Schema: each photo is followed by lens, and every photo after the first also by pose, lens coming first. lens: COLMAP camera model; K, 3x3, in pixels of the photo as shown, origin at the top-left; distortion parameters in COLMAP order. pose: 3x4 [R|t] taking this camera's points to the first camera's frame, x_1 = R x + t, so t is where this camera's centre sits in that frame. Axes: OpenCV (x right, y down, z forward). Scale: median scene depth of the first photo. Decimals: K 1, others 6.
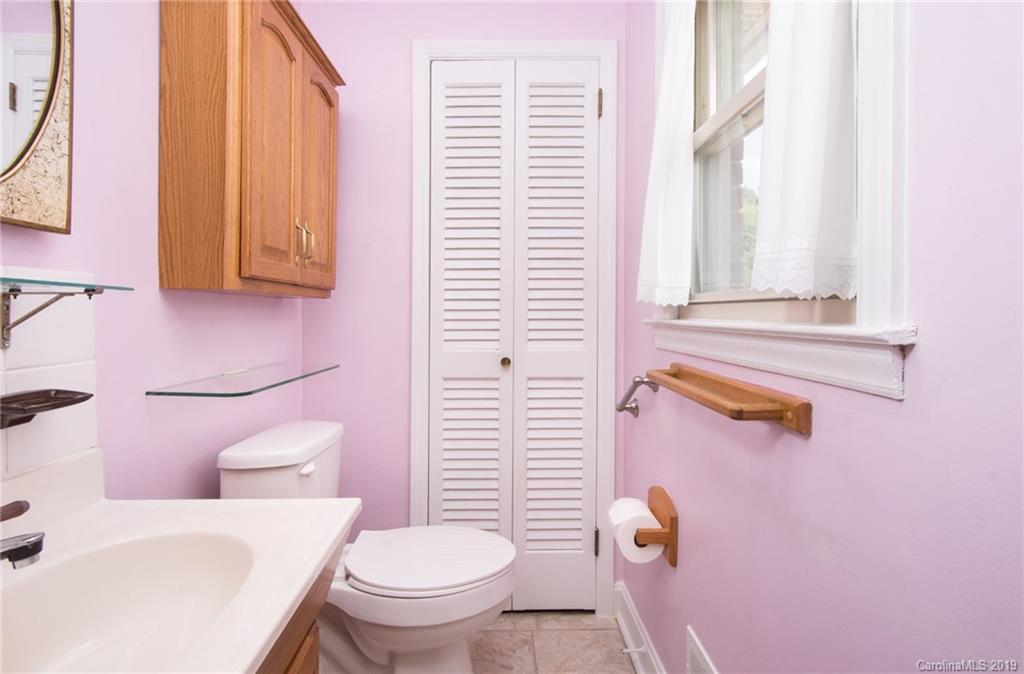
lens RADIAL K [[470.0, 0, 495.8], [0, 470.0, 314.4], [0, 0, 1]] dist [-0.012093, -0.001767]
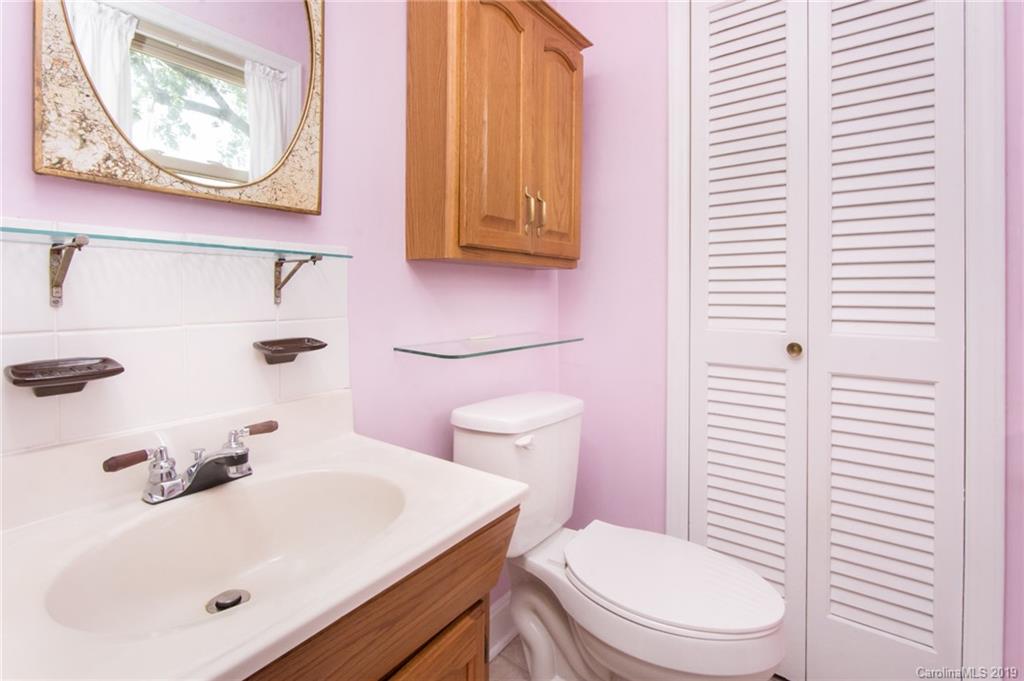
lens RADIAL K [[470.0, 0, 498.7], [0, 470.0, 287.6], [0, 0, 1]] dist [-0.012093, -0.001767]
pose [[0.793355, -0.002701, -0.608753, 0.170573], [-0.005580, 0.999916, -0.011708, 0.025622], [0.608734, 0.012686, 0.793273, 0.211640]]
